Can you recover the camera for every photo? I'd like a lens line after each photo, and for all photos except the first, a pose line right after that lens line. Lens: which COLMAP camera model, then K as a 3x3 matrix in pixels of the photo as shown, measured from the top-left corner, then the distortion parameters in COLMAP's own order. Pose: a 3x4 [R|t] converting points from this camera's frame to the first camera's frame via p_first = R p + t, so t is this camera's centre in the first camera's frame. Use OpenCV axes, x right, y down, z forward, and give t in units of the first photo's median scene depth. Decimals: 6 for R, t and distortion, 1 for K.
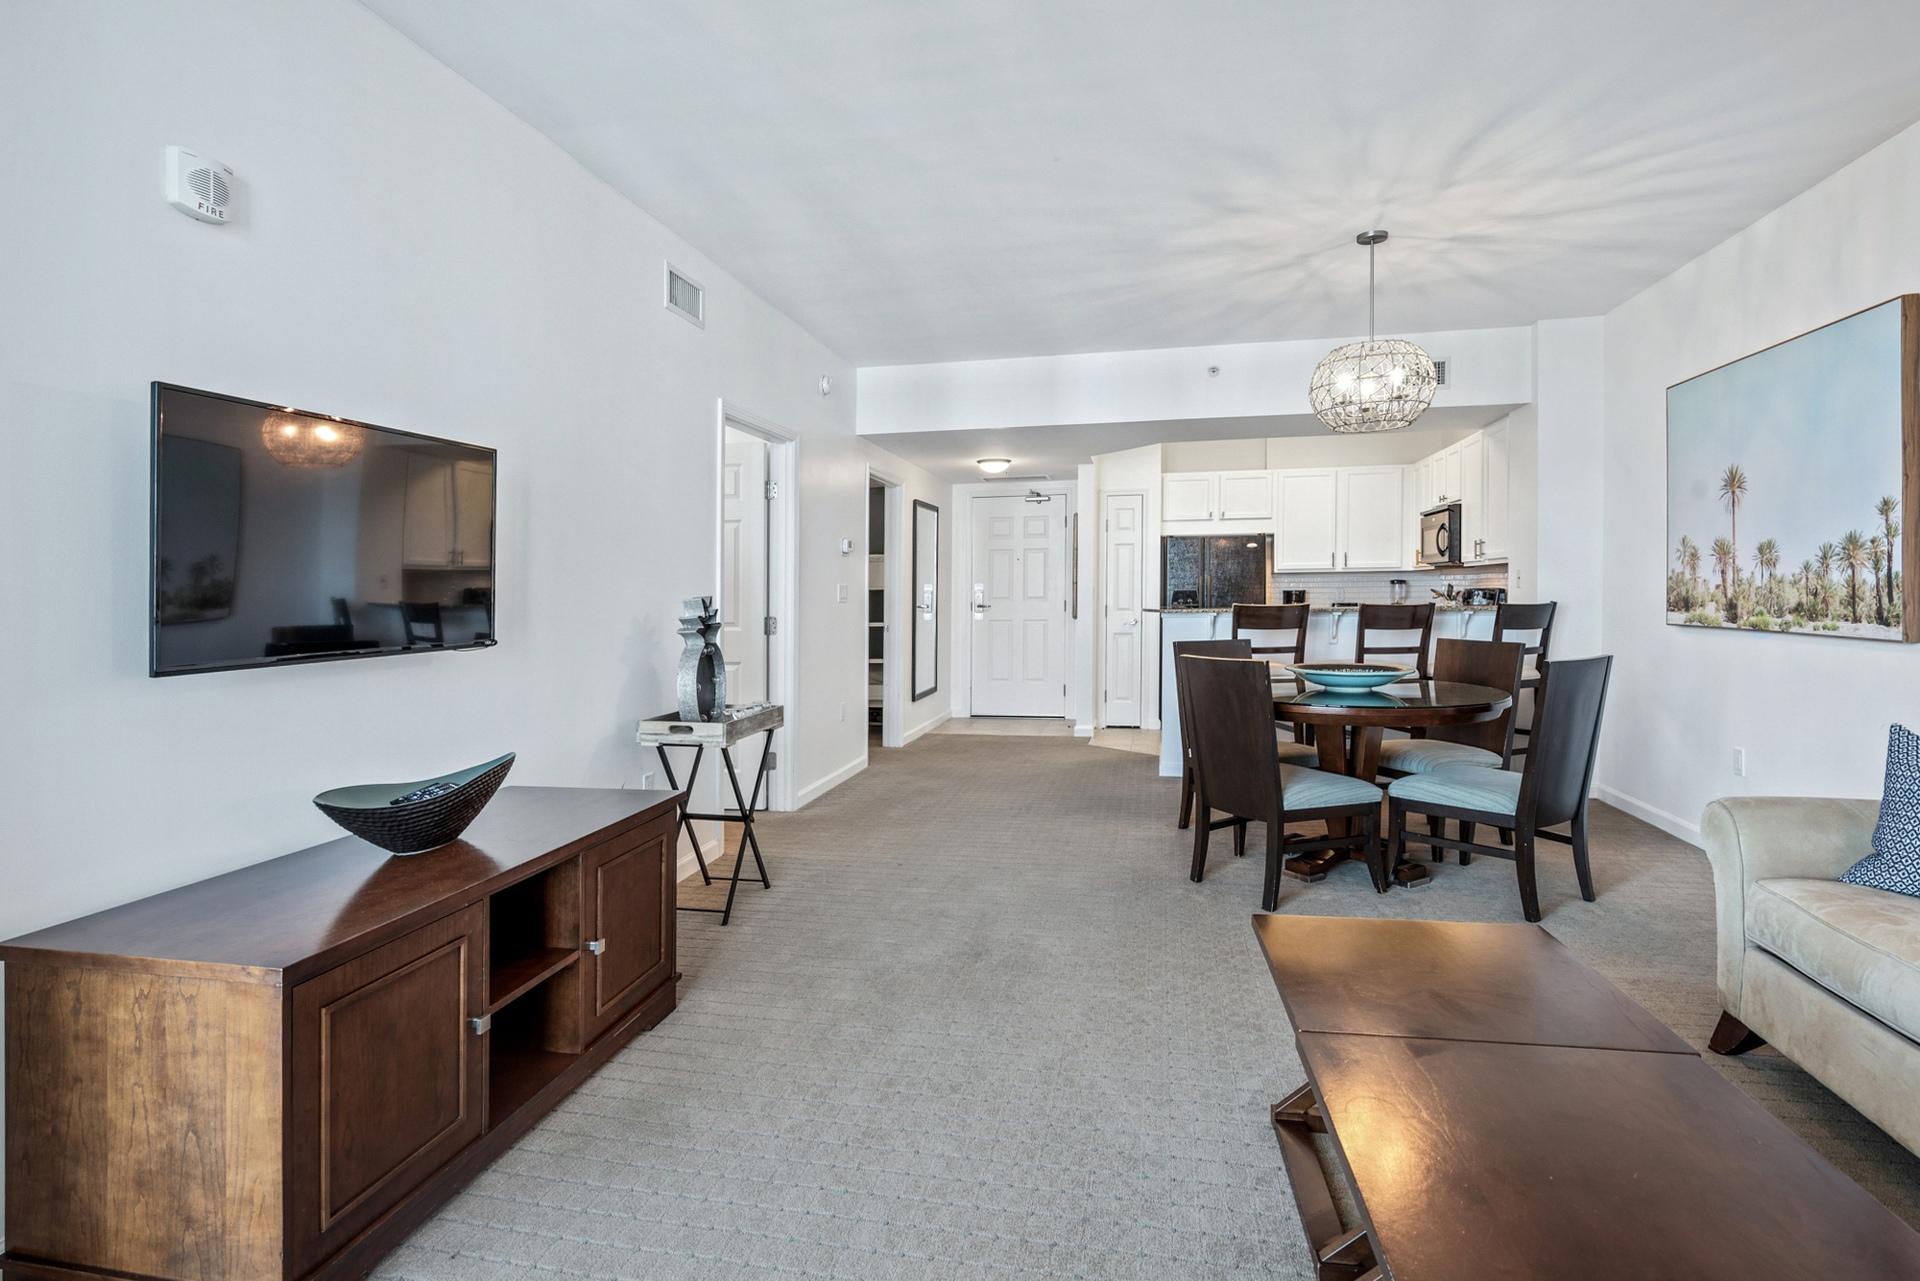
lens RADIAL K [[955.7, 0, 915.9], [0, 955.7, 585.8], [0, 0, 1]] dist [0.001268, -0.000546]
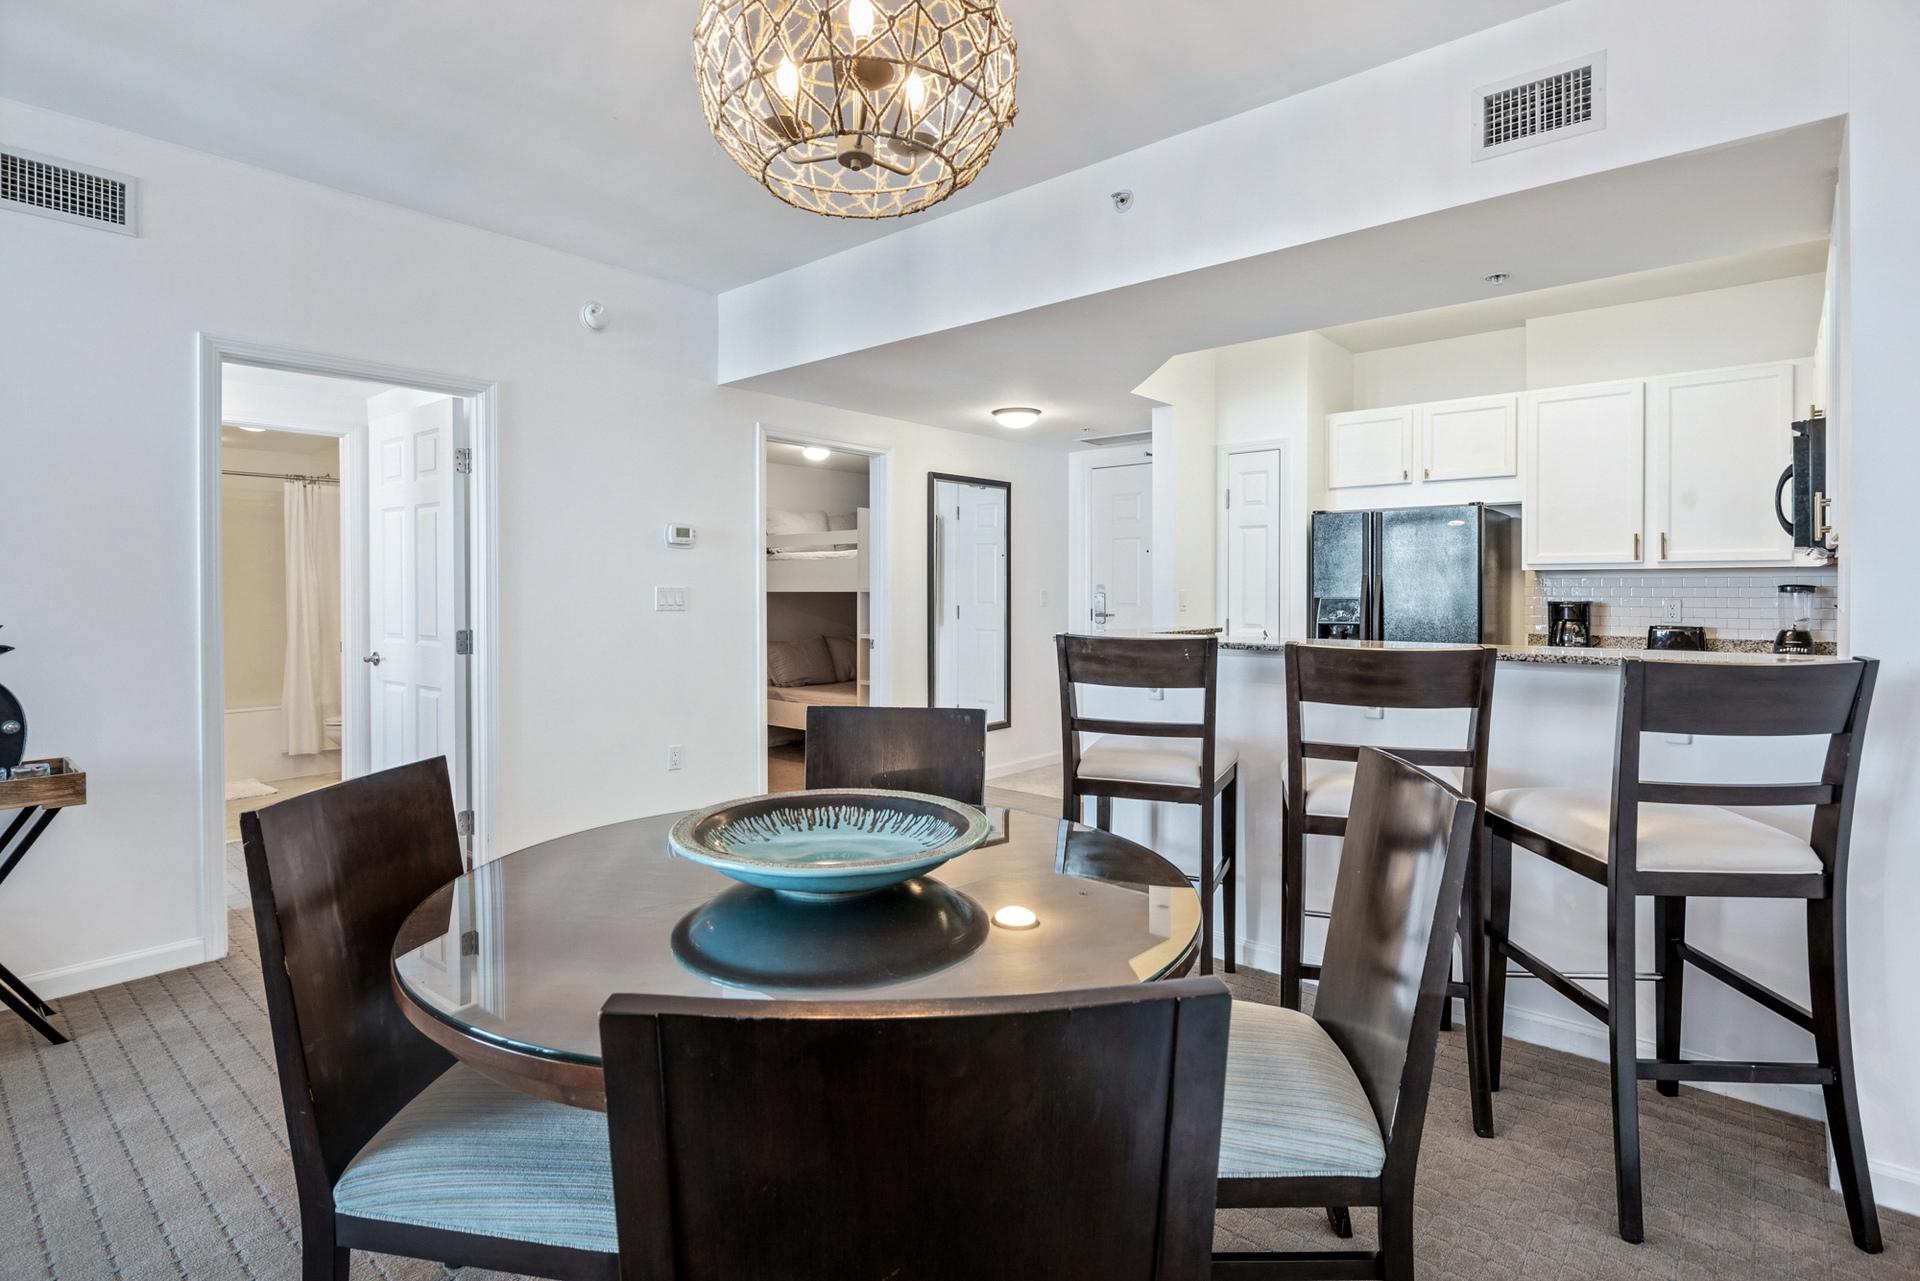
lens RADIAL K [[919.9, 0, 958.1], [0, 919.9, 578.1], [0, 0, 1]] dist [-0.022032, 0.000211]
pose [[0.878205, 0.004971, -0.478258, 0.353242], [-0.006126, 0.999981, -0.000854, -0.006677], [0.478245, 0.003680, 0.878219, 0.371039]]
